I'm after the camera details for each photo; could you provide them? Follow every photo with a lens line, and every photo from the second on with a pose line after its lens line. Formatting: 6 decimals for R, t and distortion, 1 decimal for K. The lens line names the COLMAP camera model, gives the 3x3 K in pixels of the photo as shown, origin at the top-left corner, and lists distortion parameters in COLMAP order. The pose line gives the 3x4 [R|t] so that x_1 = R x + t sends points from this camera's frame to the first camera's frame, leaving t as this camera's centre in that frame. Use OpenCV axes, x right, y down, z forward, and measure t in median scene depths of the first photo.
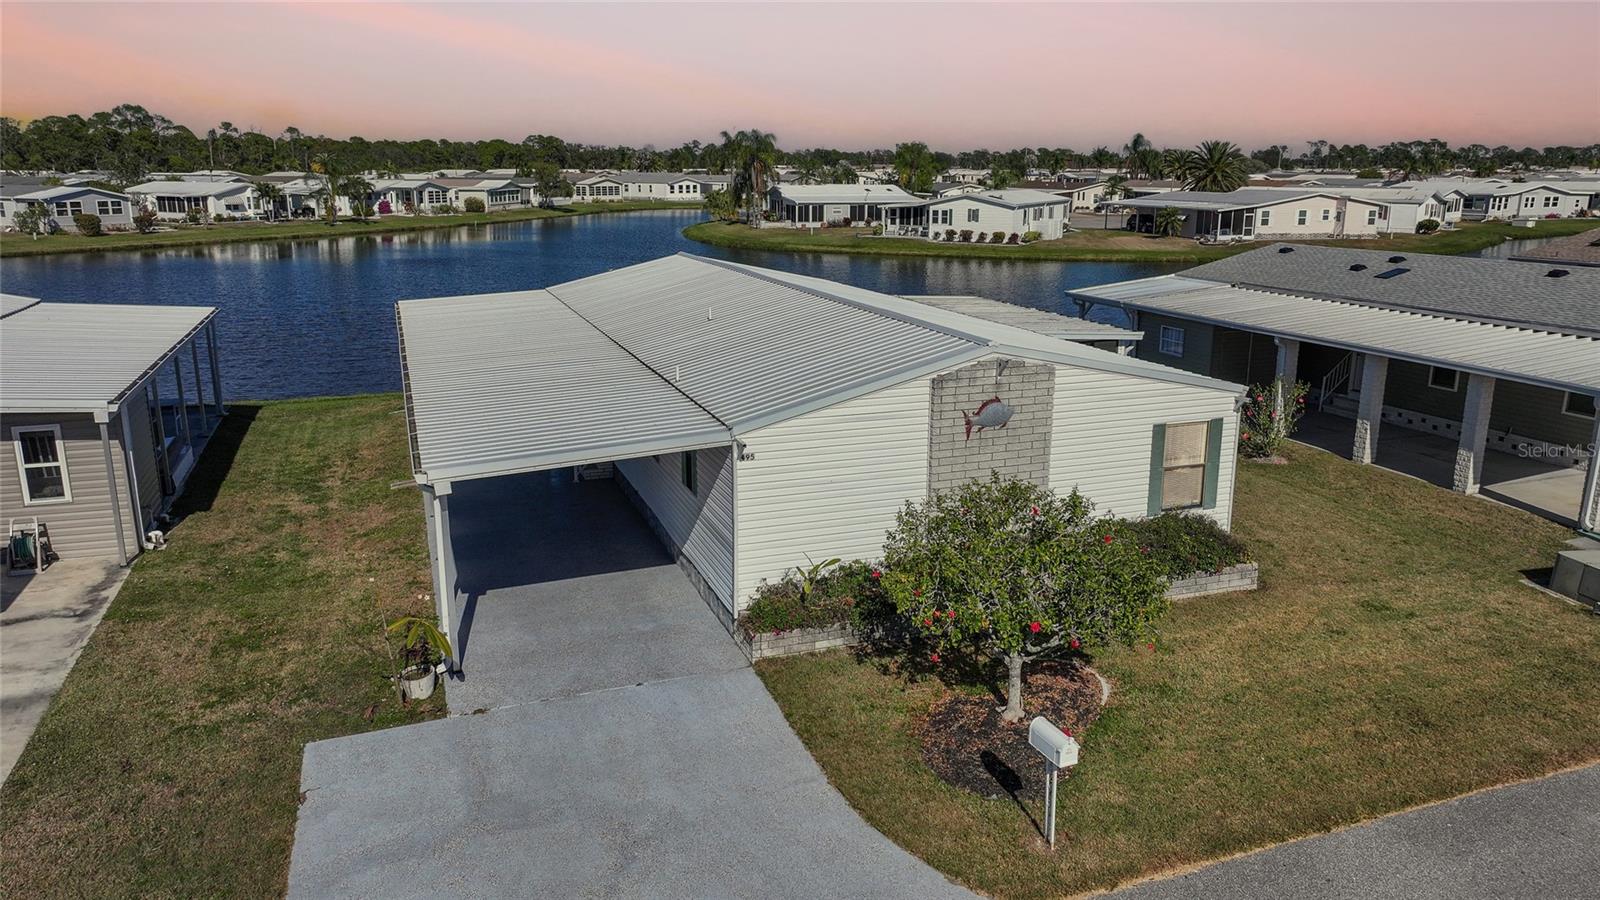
lens RADIAL K [[1115.6, 0, 810.1], [0, 1115.6, 443.4], [0, 0, 1]] dist [0.004020, 0.007195]
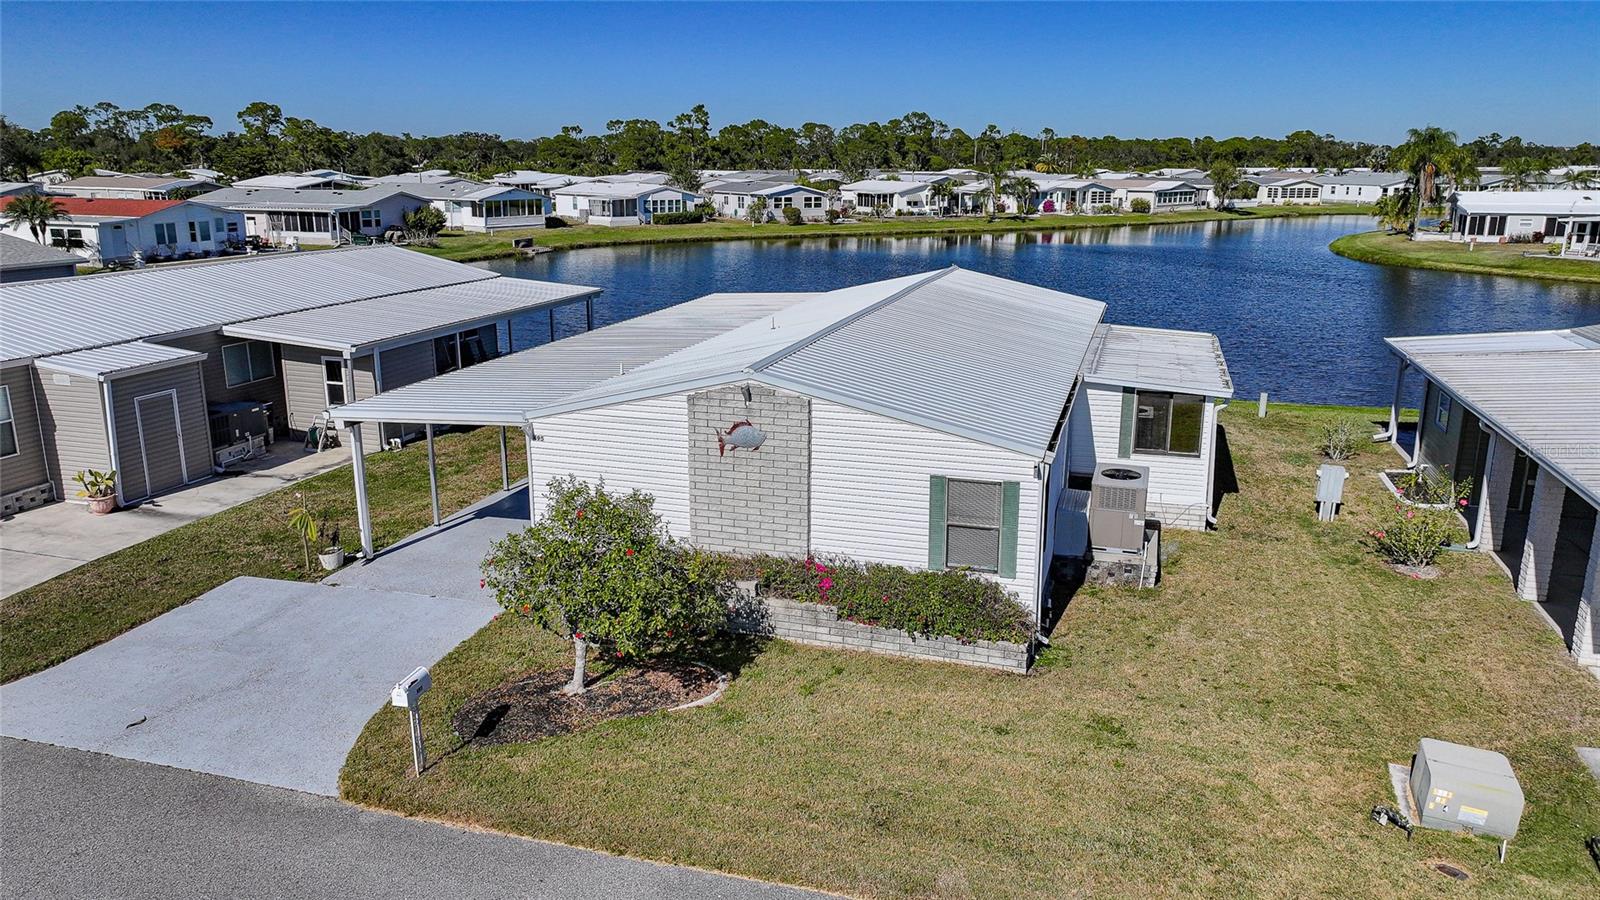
lens RADIAL K [[1115.6, 0, 813.5], [0, 1115.6, 451.0], [0, 0, 1]] dist [0.004020, 0.007195]
pose [[0.796170, 0.152591, -0.585516, 0.741036], [-0.147062, 0.987462, 0.057371, -0.072858], [0.586929, 0.040430, 0.808628, 0.154816]]
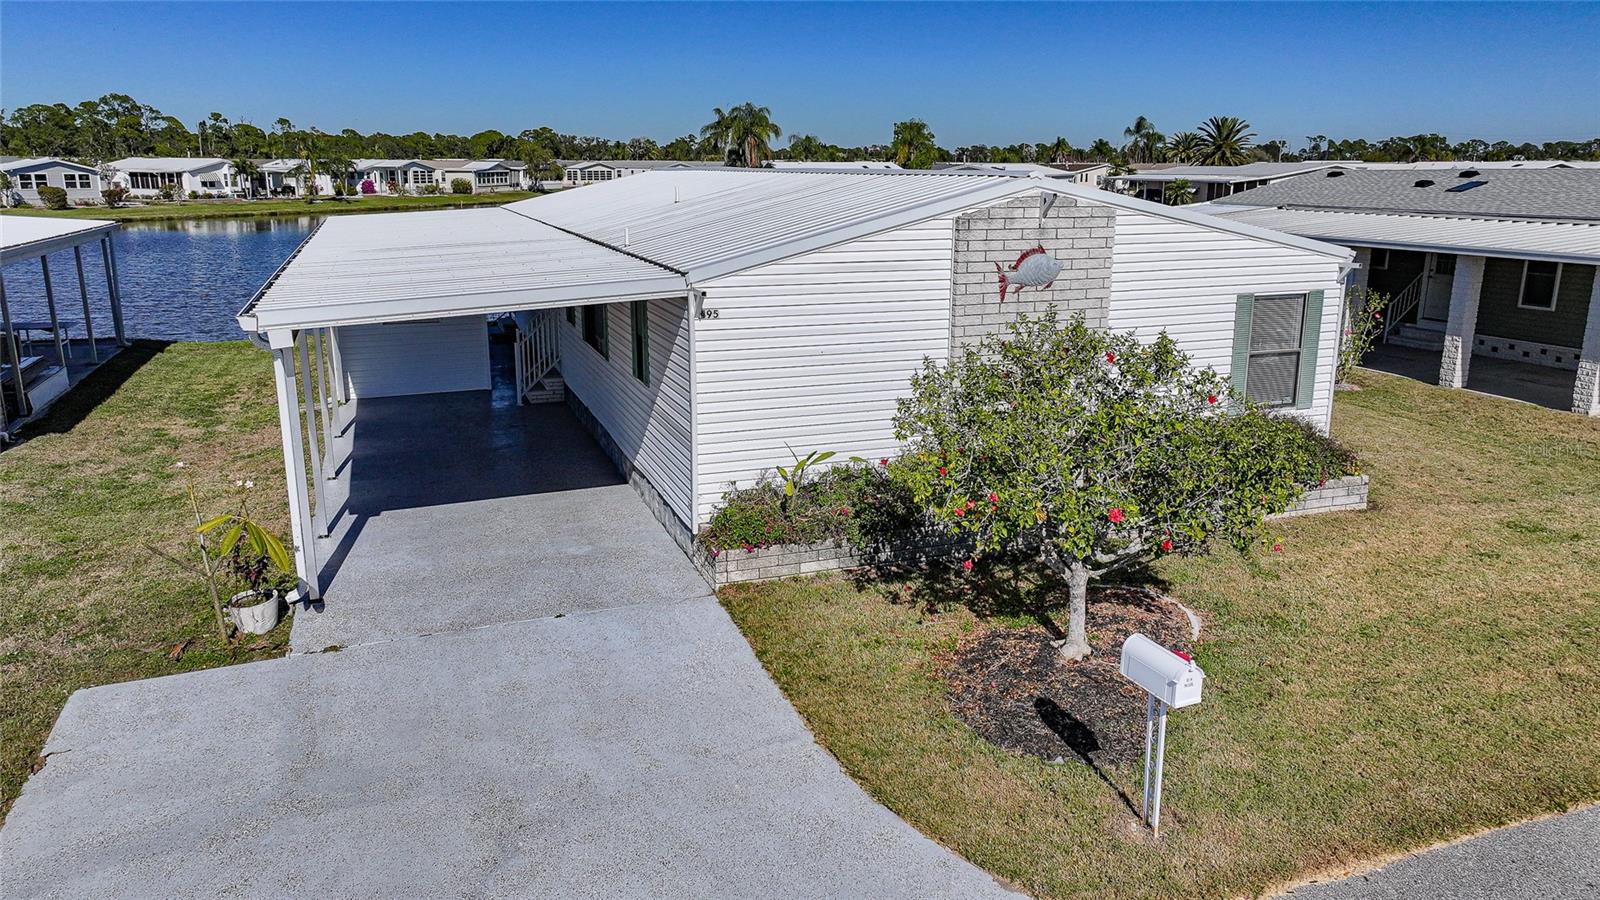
lens RADIAL K [[1115.6, 0, 808.6], [0, 1115.6, 443.5], [0, 0, 1]] dist [0.004020, 0.007195]
pose [[0.999999, -0.000840, 0.001121, 0.007641], [0.000839, 0.999999, 0.001457, 0.080329], [-0.001122, -0.001456, 0.999998, 0.210265]]
